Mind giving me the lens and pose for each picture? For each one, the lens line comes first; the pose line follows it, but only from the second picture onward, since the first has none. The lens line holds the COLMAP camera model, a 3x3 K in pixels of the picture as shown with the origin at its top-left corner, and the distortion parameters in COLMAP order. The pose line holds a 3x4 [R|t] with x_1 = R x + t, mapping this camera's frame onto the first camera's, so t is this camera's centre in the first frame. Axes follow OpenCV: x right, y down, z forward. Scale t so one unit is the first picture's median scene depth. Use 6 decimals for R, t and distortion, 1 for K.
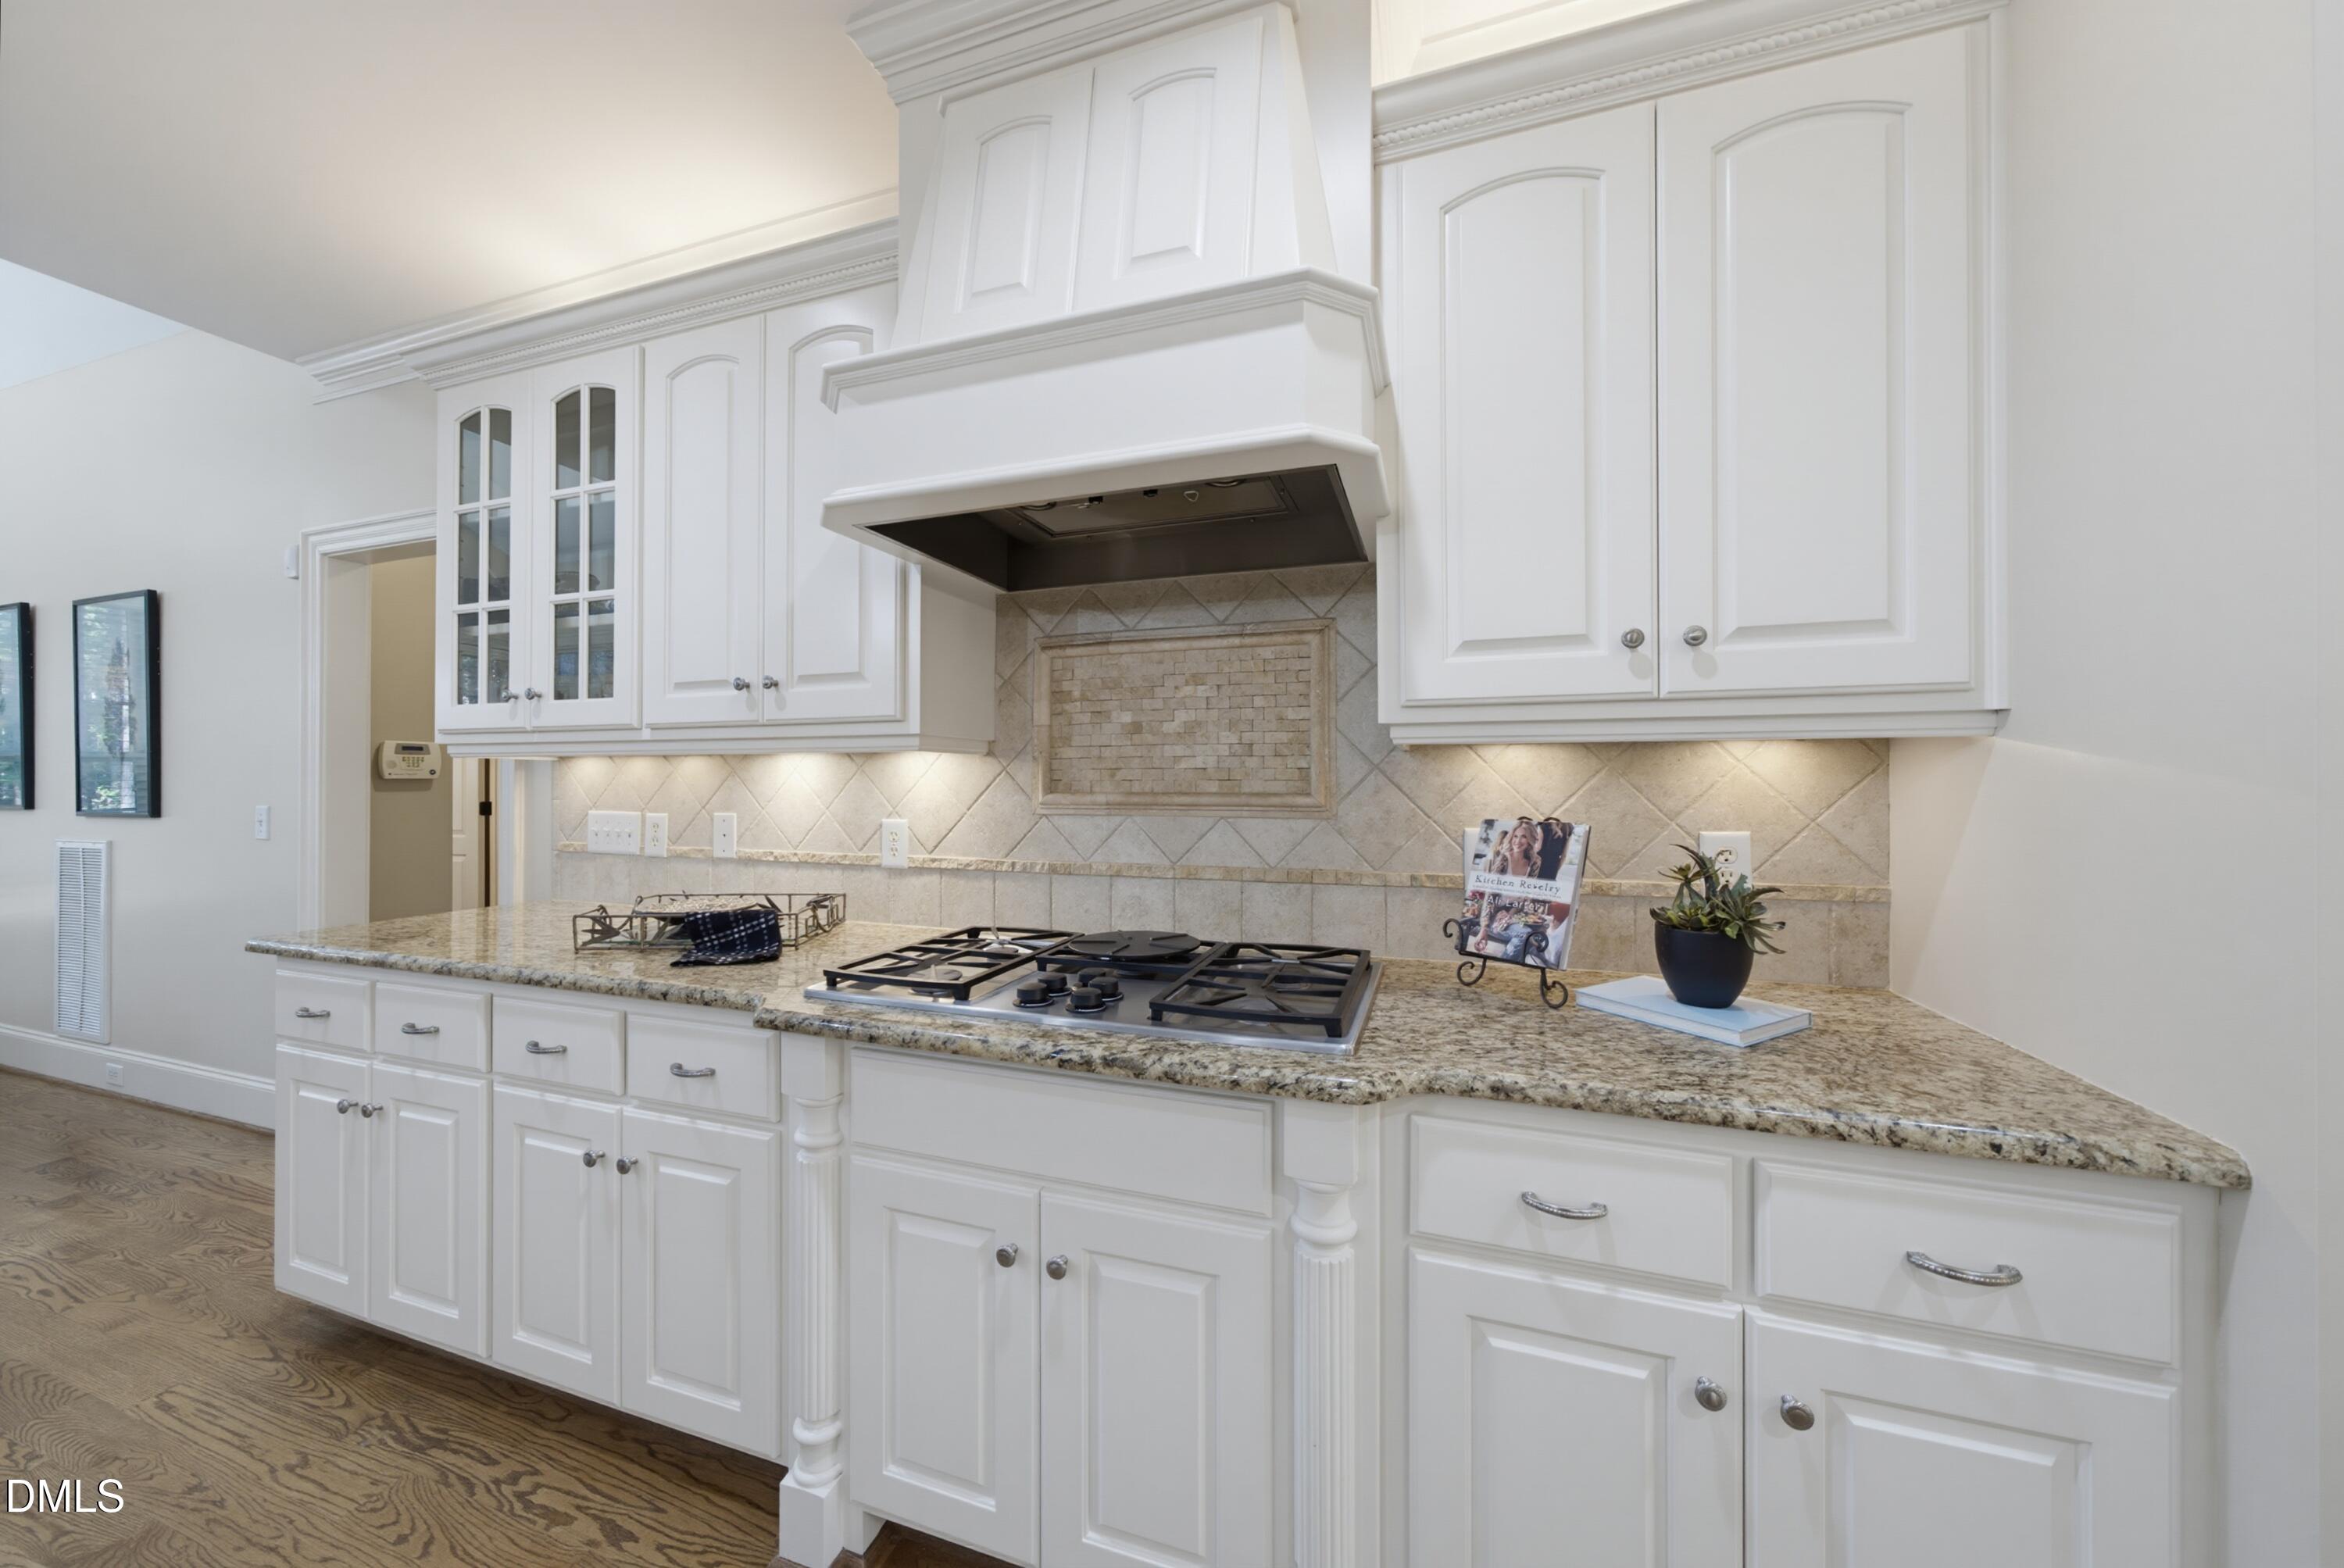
lens RADIAL K [[817.5, 0, 1158.7], [0, 817.5, 774.2], [0, 0, 1]] dist [0.000998, 0.002397]
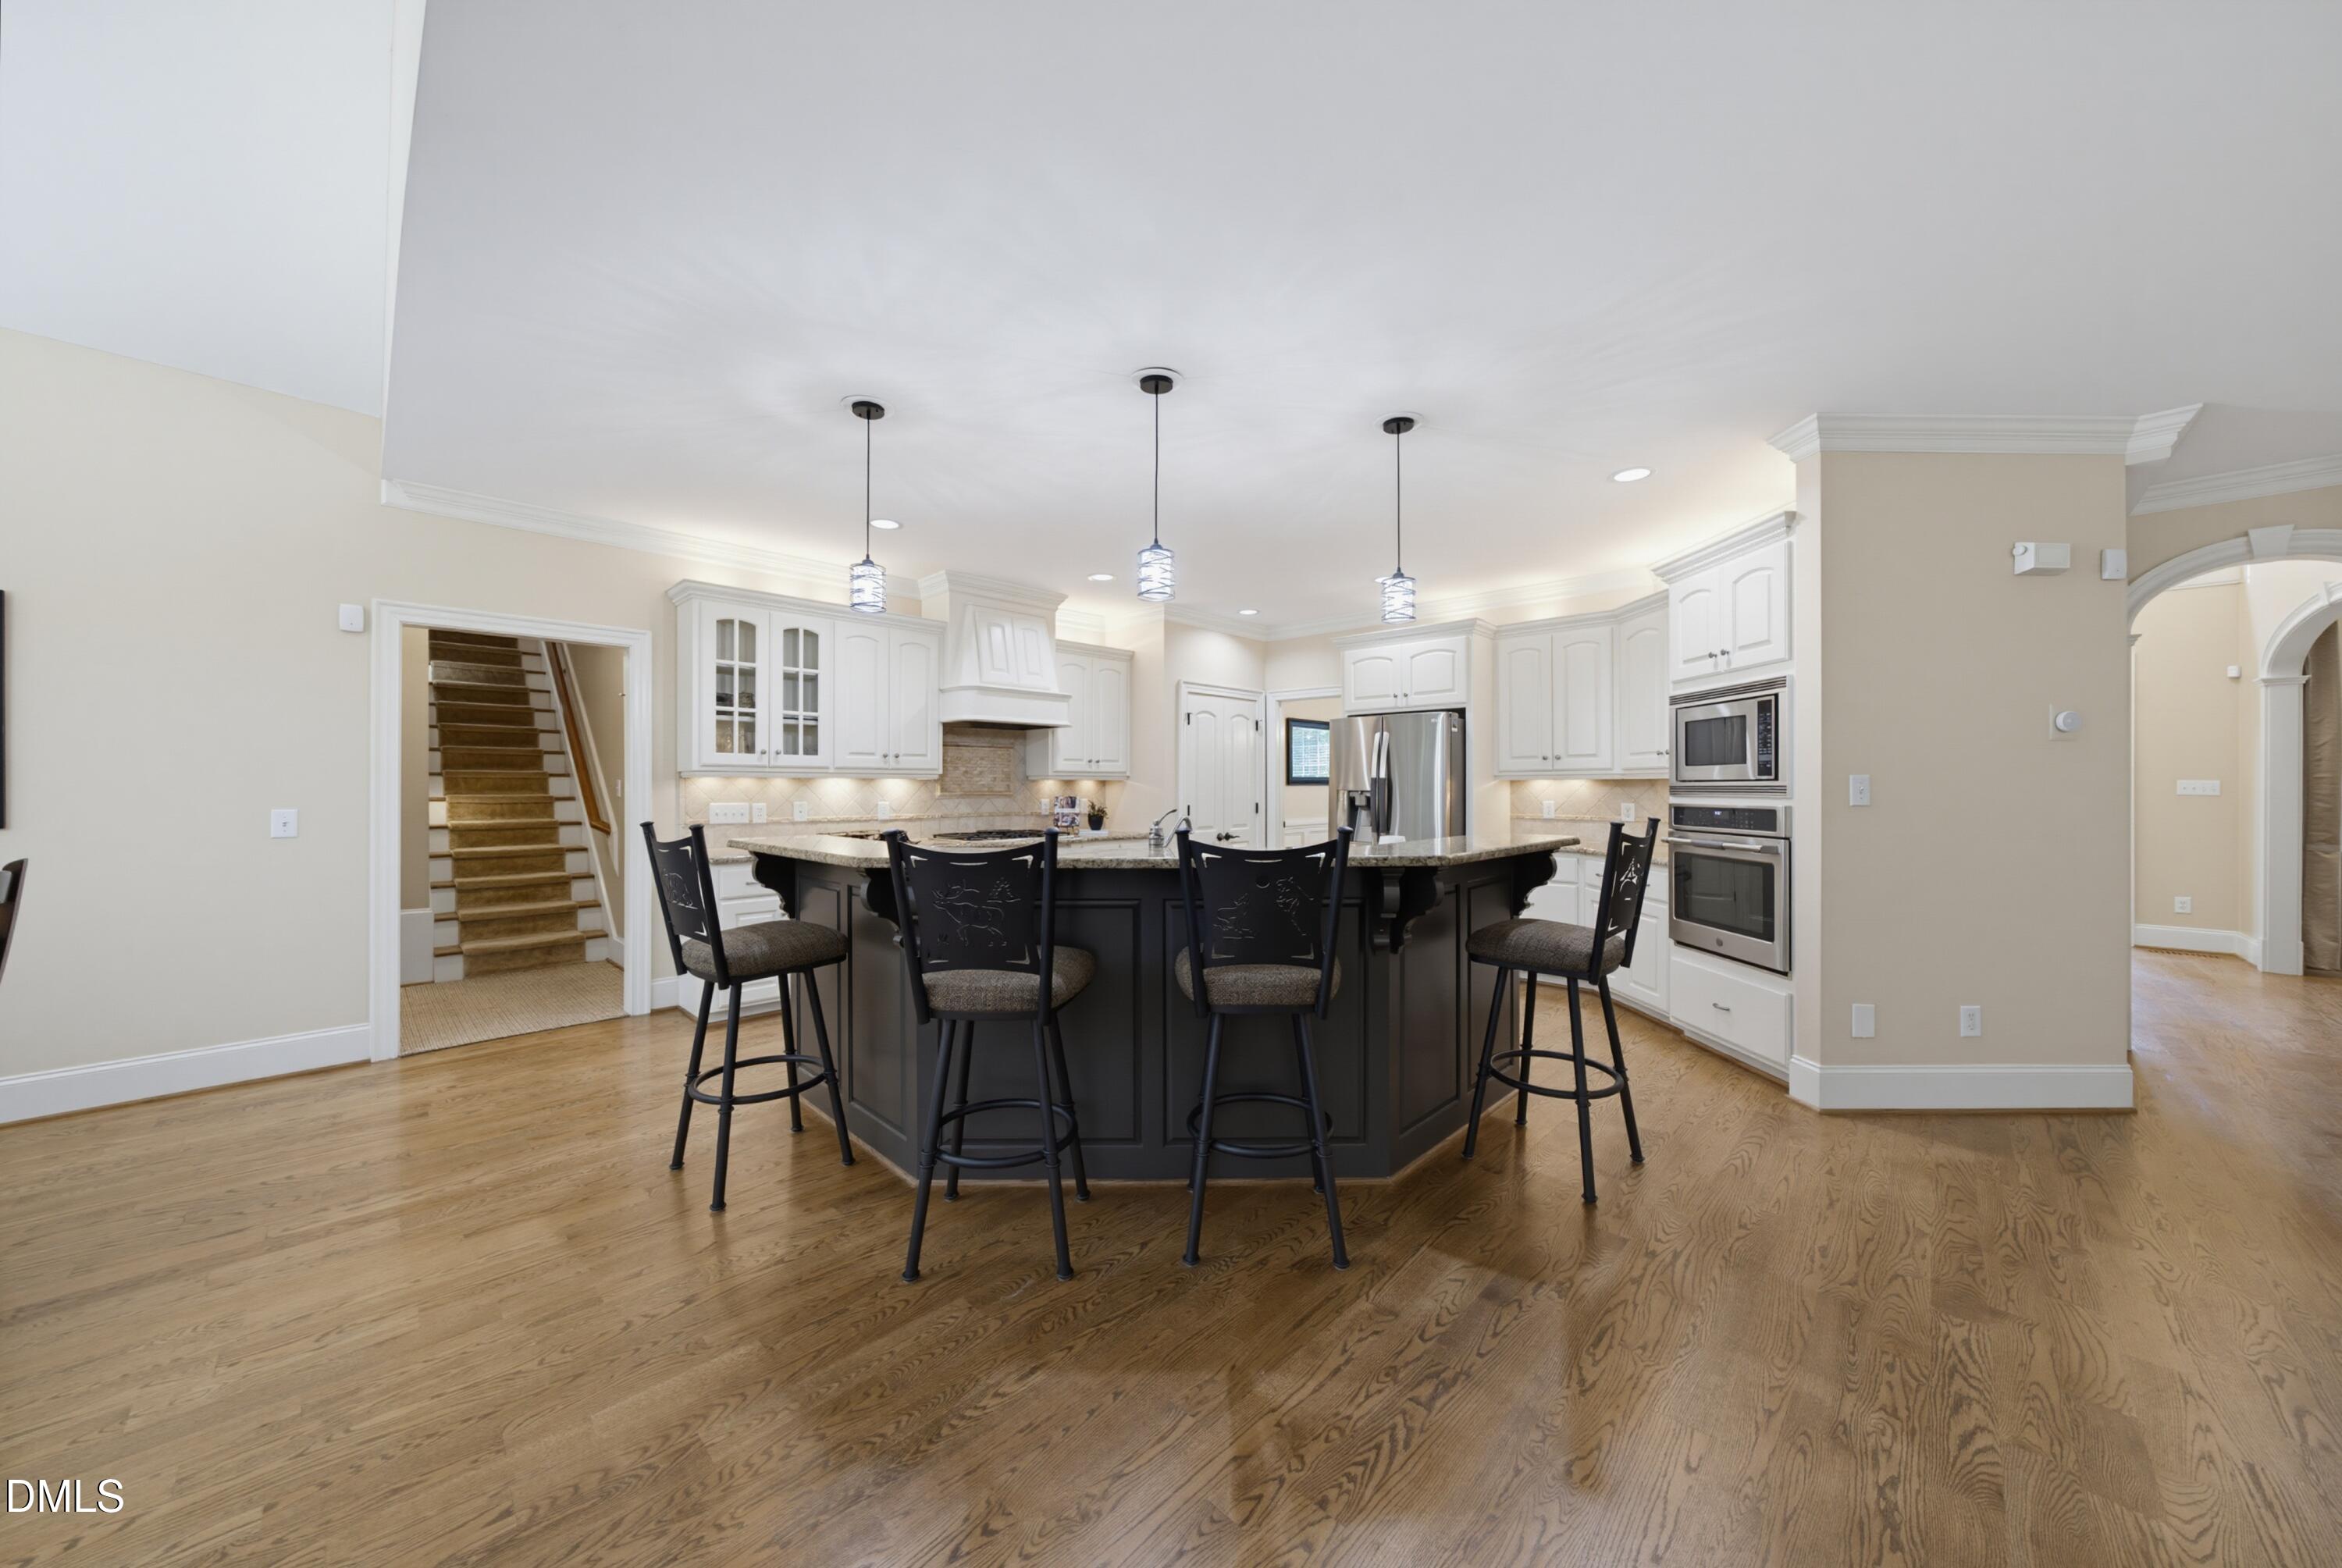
lens RADIAL K [[816.7, 0, 1176.4], [0, 816.7, 785.6], [0, 0, 1]] dist [0.000998, 0.002397]
pose [[0.396826, 0.003699, 0.917886, -2.653698], [-0.003830, 0.999990, -0.002374, 0.001869], [-0.917886, -0.002574, 0.396837, -1.057463]]
